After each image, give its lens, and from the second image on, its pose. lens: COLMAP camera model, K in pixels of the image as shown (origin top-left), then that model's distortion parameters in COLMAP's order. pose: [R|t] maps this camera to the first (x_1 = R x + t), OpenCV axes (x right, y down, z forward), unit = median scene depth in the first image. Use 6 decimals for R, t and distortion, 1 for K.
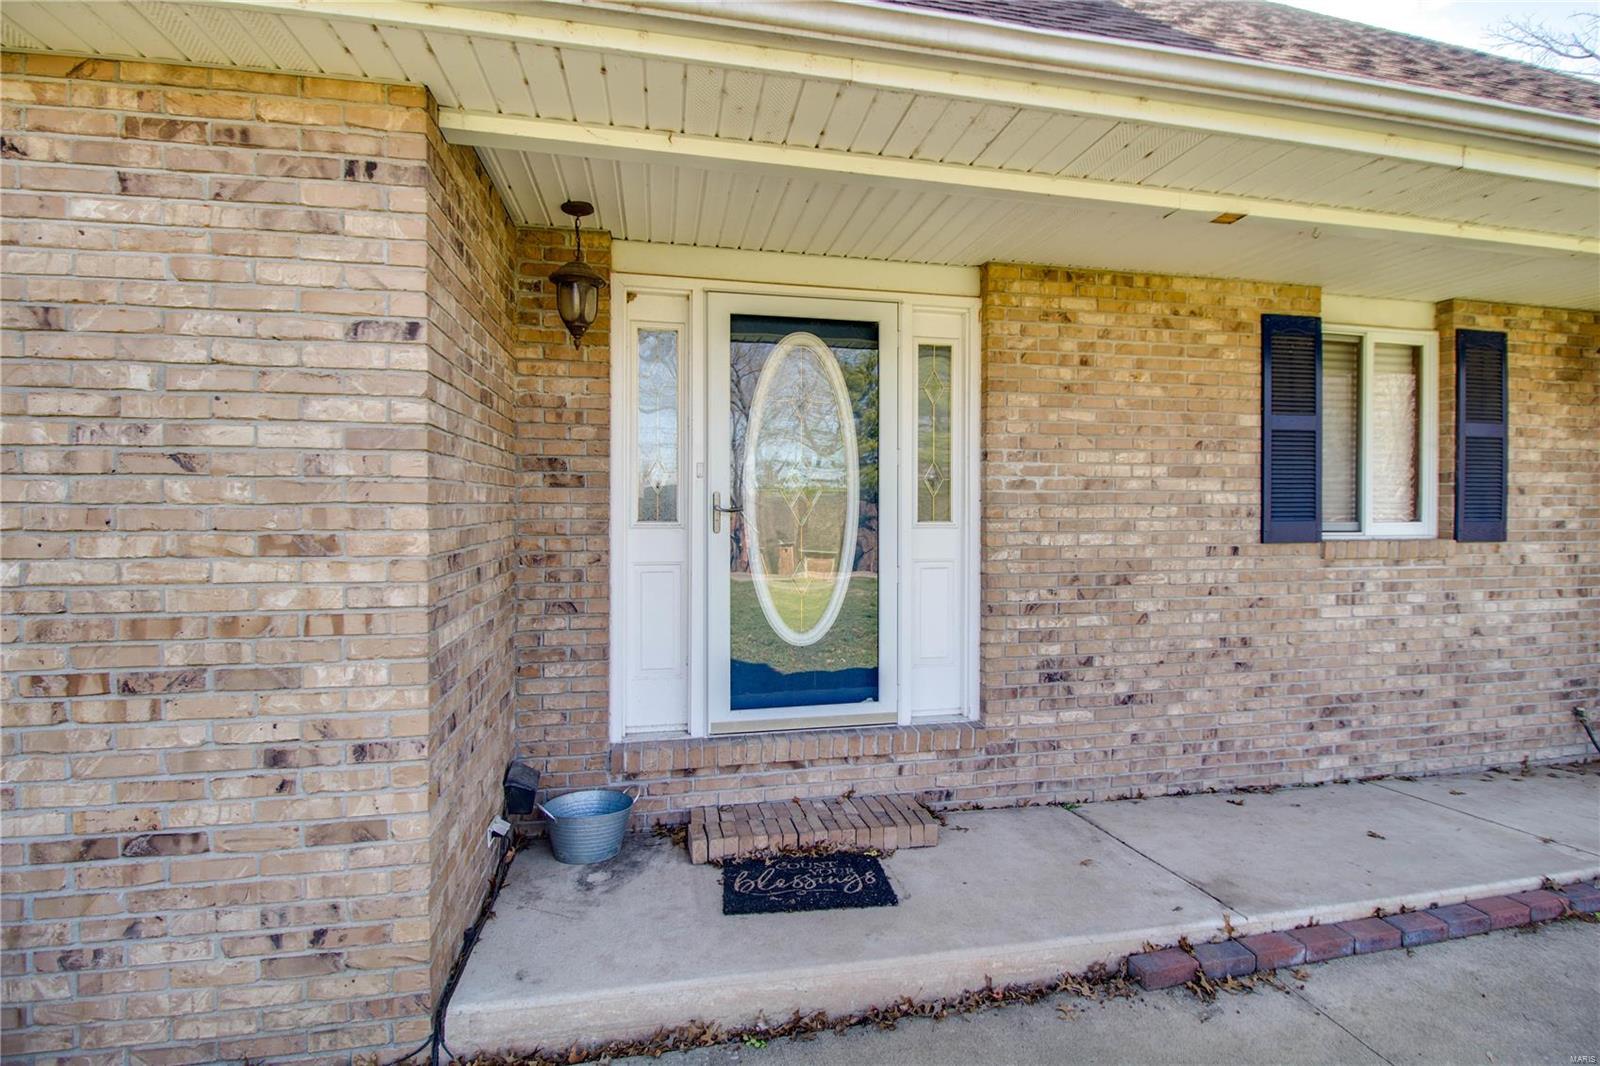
lens RADIAL K [[746.8, 0, 821.1], [0, 746.8, 503.4], [0, 0, 1]] dist [0.000197, -0.011951]
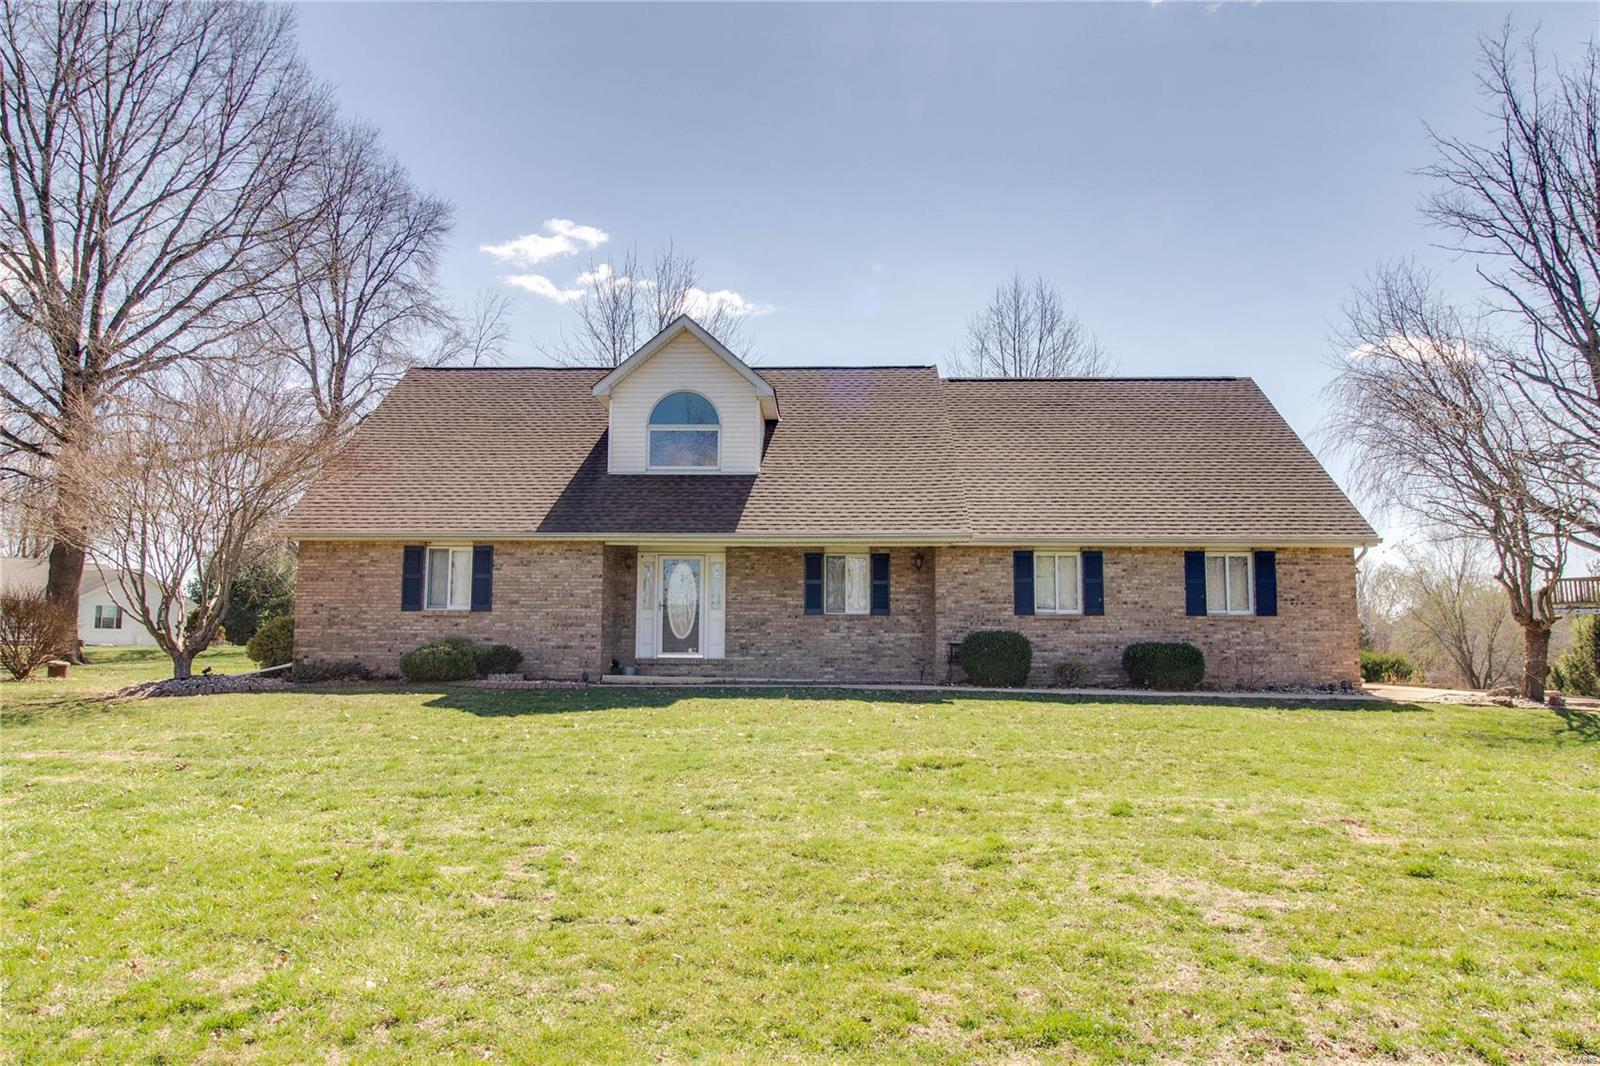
lens RADIAL K [[961.9, 0, 800.0], [0, 961.9, 533.0], [0, 0, 1]] dist [-0.004070, -0.000465]
pose [[0.971016, -0.025171, -0.237686, 1.777232], [-0.002423, 0.993352, -0.115095, 0.207830], [0.239003, 0.112335, 0.964499, -3.791139]]
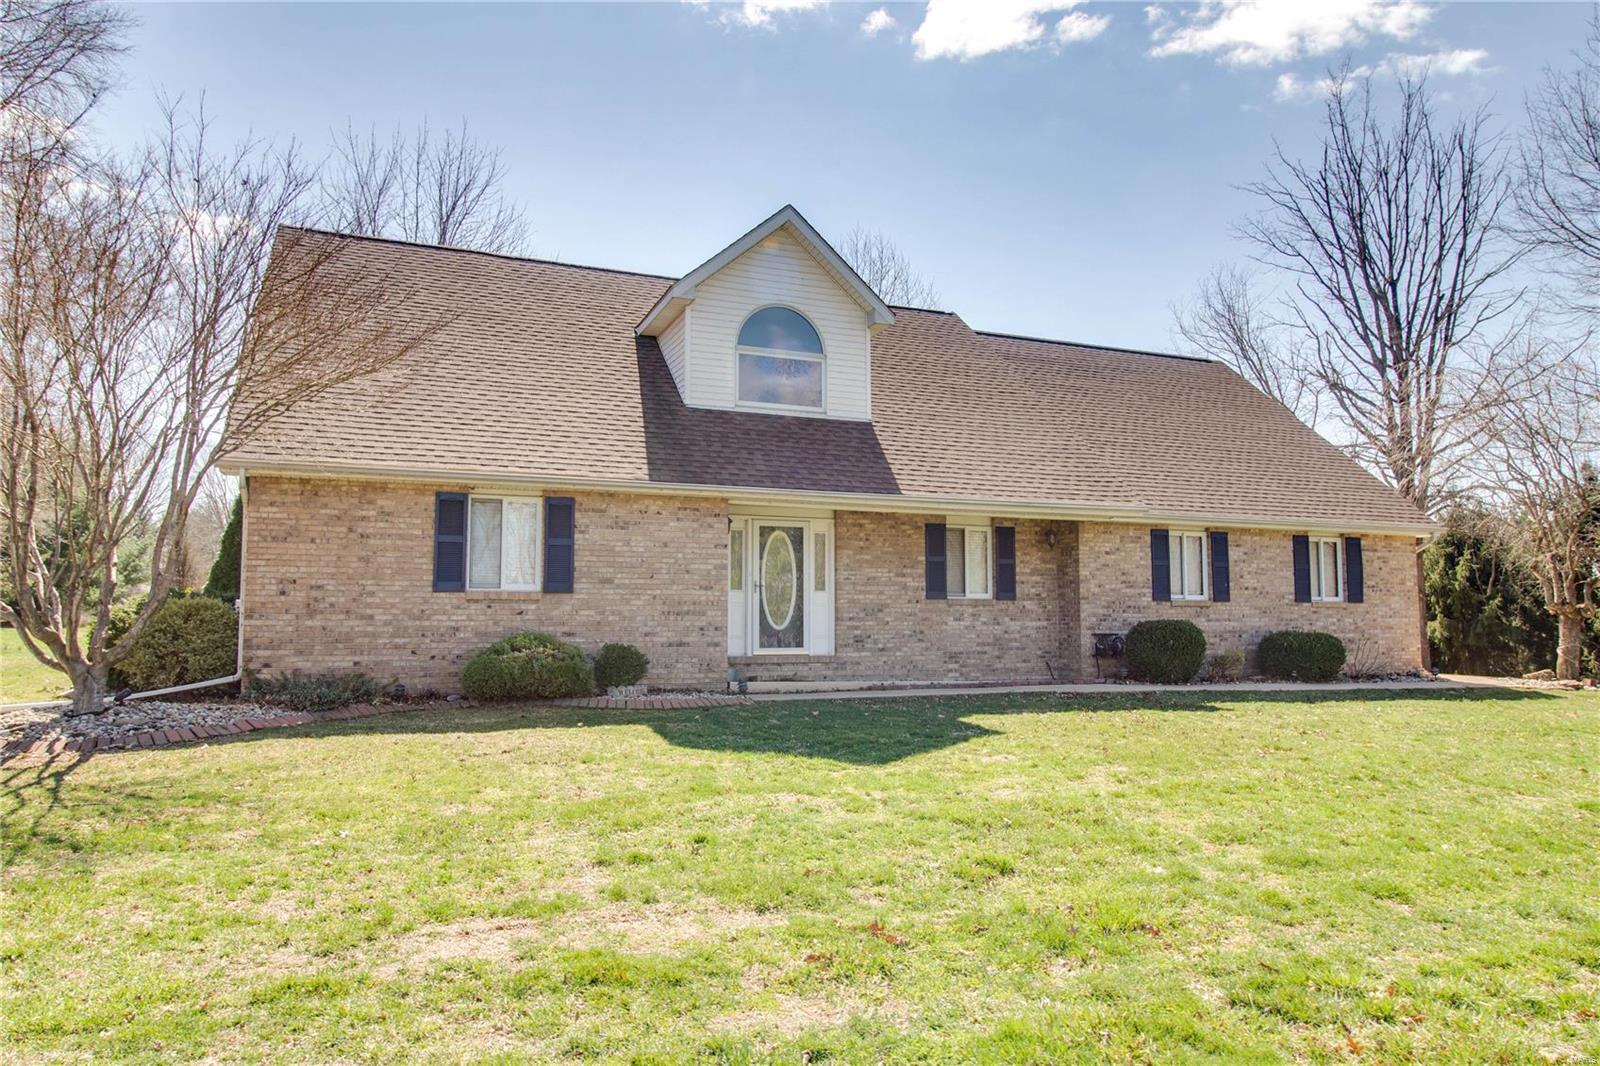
lens RADIAL K [[1002.1, 0, 785.0], [0, 1002.1, 523.6], [0, 0, 1]] dist [-0.001006, -0.000882]
pose [[0.987161, 0.013962, 0.159114, -0.640790], [0.001262, 0.995460, -0.095177, 0.139084], [-0.159720, 0.094155, 0.982662, -3.008519]]
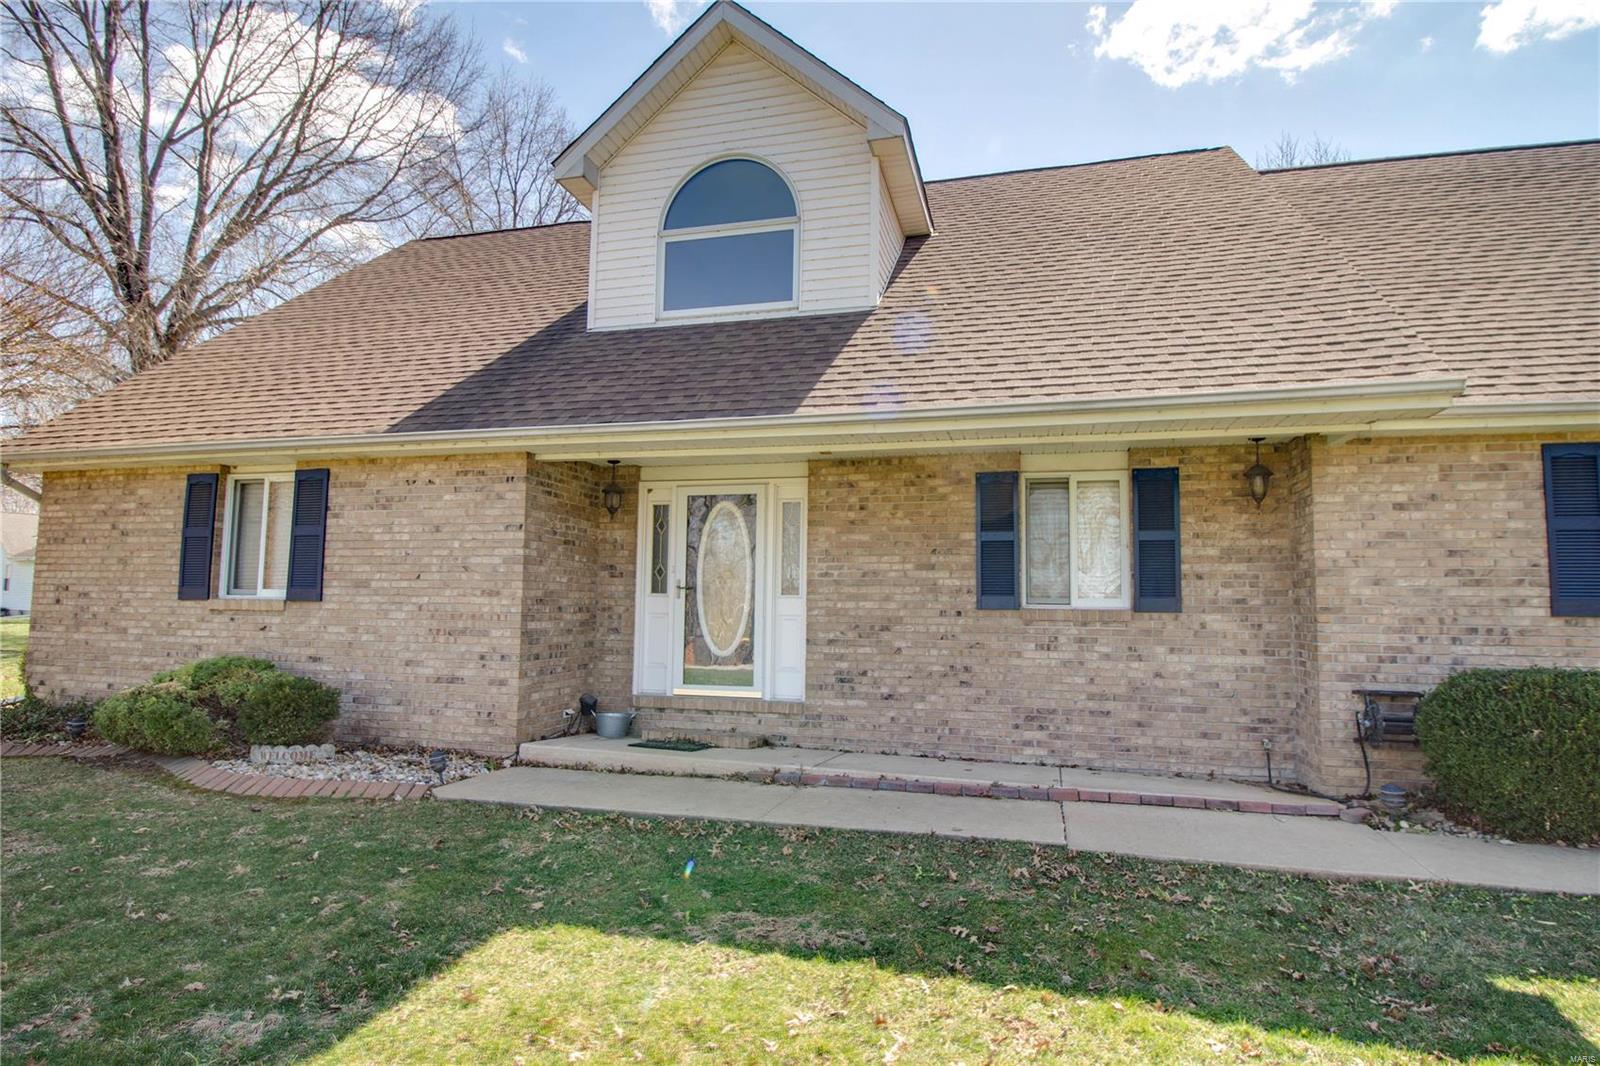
lens RADIAL K [[815.8, 0, 829.3], [0, 815.8, 532.7], [0, 0, 1]] dist [0.002990, -0.013872]
pose [[0.896852, -0.032192, -0.441158, 1.142416], [-0.008836, 0.995845, -0.090631, 0.052732], [0.442243, 0.085181, 0.892841, -0.808054]]
